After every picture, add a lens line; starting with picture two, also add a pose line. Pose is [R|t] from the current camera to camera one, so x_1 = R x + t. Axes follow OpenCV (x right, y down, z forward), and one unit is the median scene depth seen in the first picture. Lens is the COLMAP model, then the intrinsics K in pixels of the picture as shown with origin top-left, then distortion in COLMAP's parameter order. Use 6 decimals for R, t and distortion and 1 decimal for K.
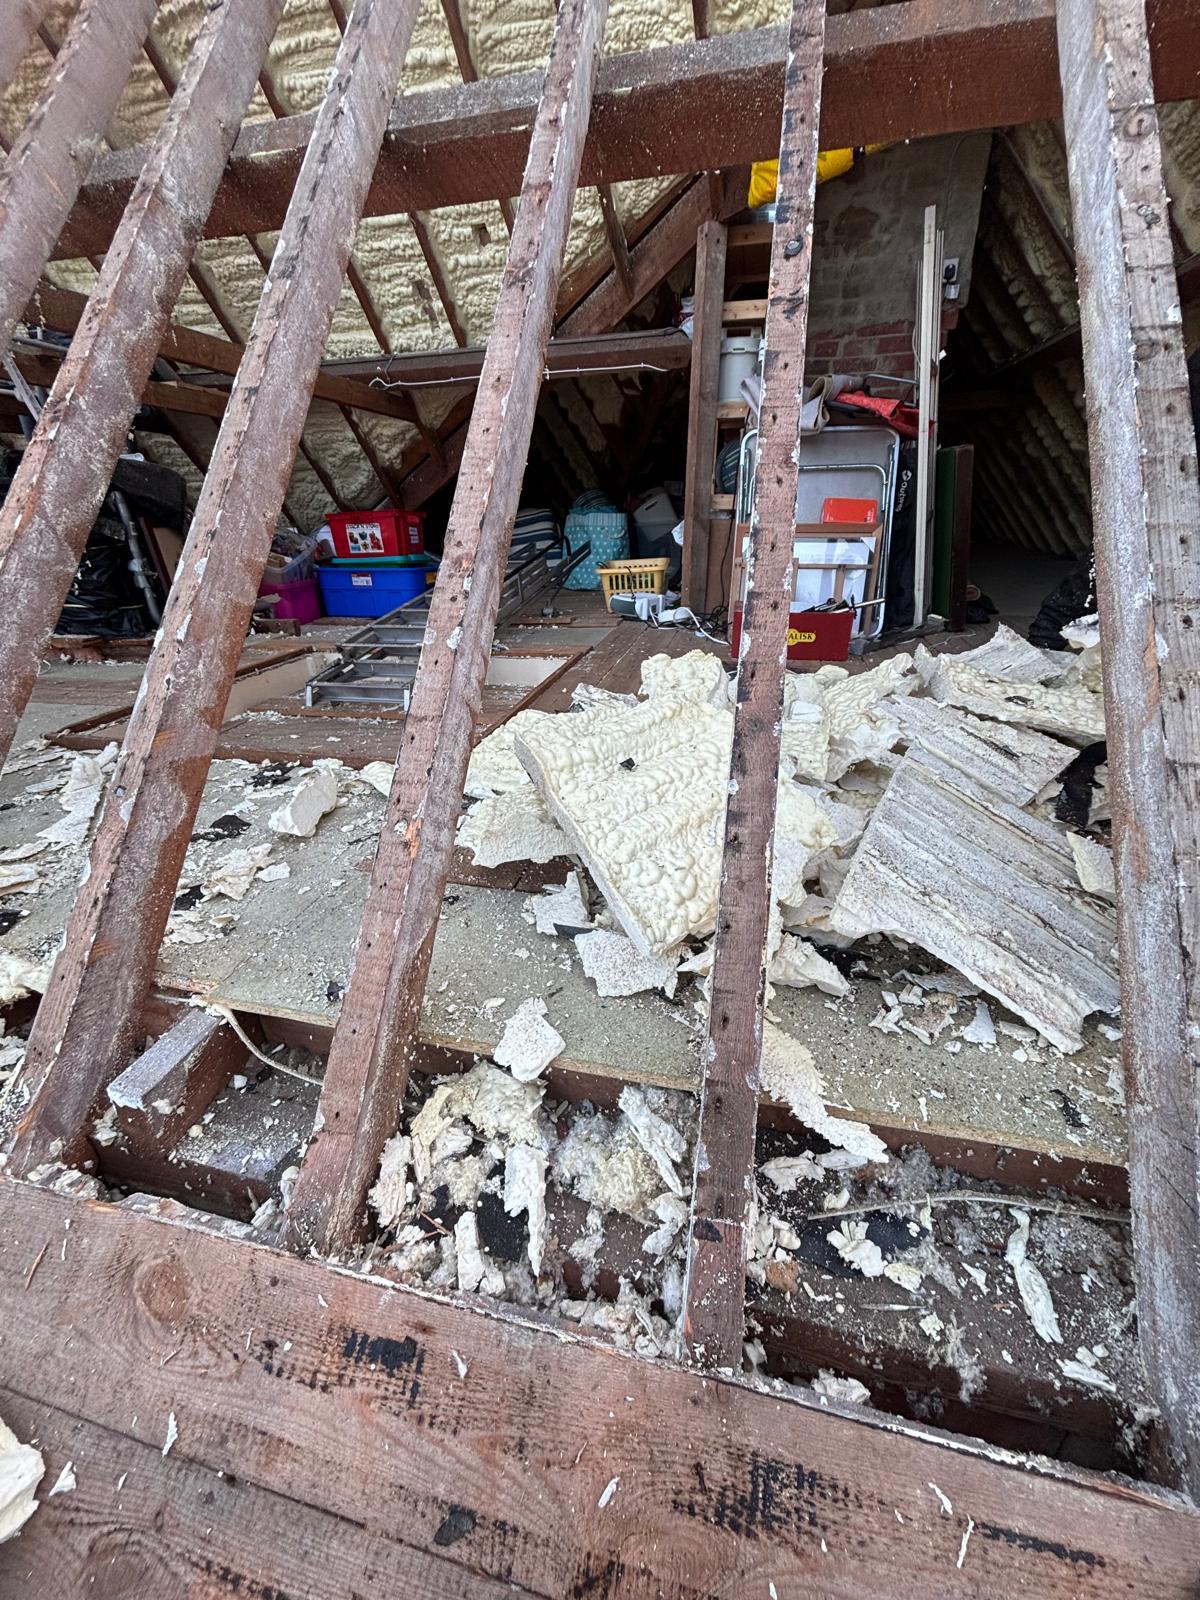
lens RADIAL K [[637.7, 0, 603.4], [0, 637.7, 799.8], [0, 0, 1]] dist [-0.000791, 0.000356]
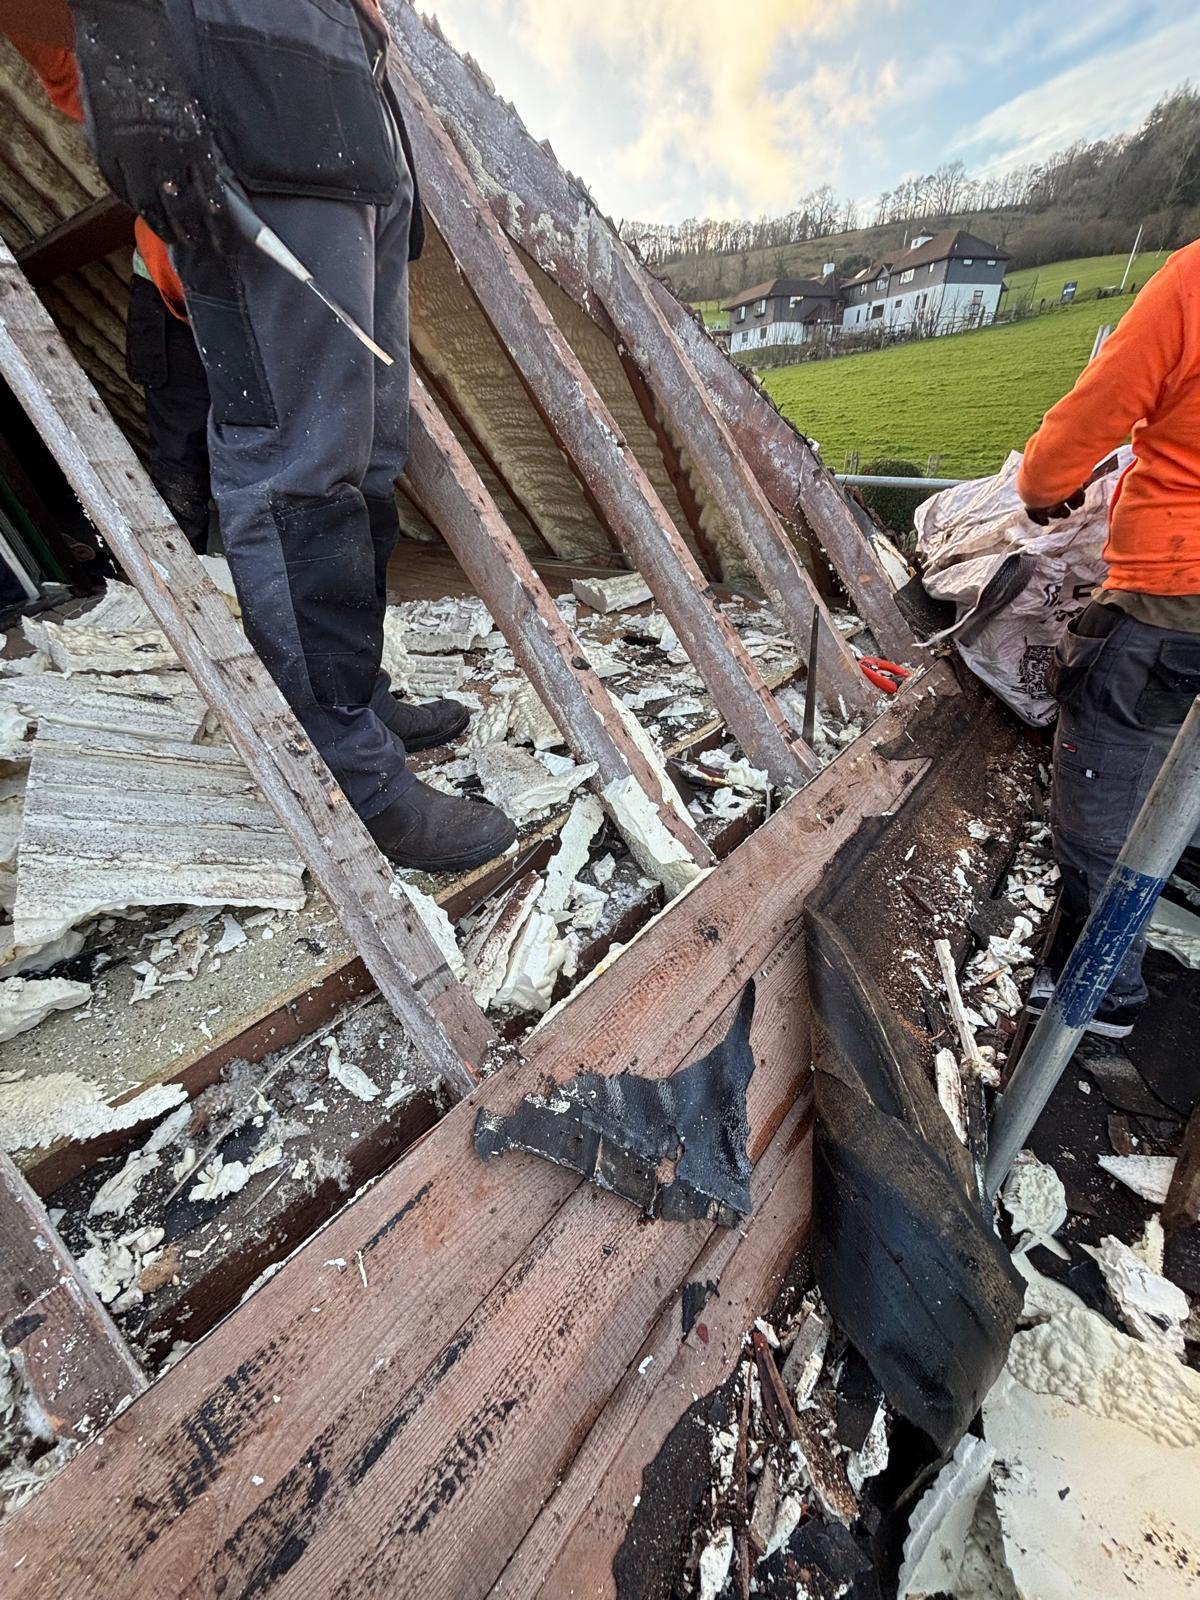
lens RADIAL K [[637.7, 0, 600.6], [0, 637.7, 800.2], [0, 0, 1]] dist [-0.000791, 0.000356]
pose [[0.440765, -0.445444, 0.779299, 0.129158], [0.394167, 0.876046, 0.277806, 0.107151], [-0.806448, 0.184727, 0.561709, -0.194453]]
